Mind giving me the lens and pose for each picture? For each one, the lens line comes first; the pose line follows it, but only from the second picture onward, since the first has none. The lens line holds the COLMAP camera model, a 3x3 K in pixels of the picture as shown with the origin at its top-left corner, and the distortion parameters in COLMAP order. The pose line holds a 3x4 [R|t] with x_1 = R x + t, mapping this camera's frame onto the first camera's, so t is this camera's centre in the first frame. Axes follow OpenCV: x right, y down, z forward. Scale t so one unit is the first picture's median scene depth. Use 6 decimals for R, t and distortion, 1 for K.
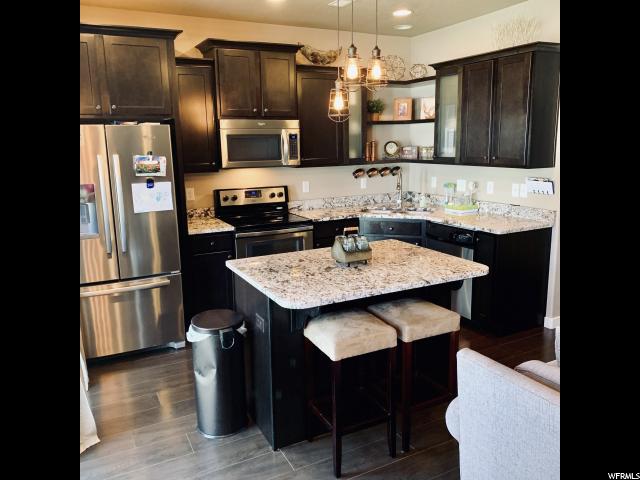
lens RADIAL K [[494.9, 0, 320.0], [0, 494.9, 240.0], [0, 0, 1]] dist [0.073150, -0.000692]
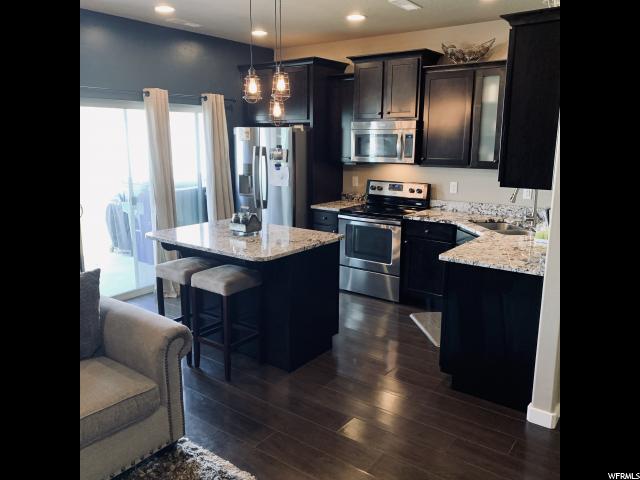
lens RADIAL K [[494.9, 0, 320.0], [0, 494.9, 240.0], [0, 0, 1]] dist [0.073150, -0.000692]
pose [[0.419949, 0.202945, -0.884565, 0.821106], [-0.192792, 0.972380, 0.131564, -0.092923], [0.886834, 0.115287, 0.447476, 0.368770]]
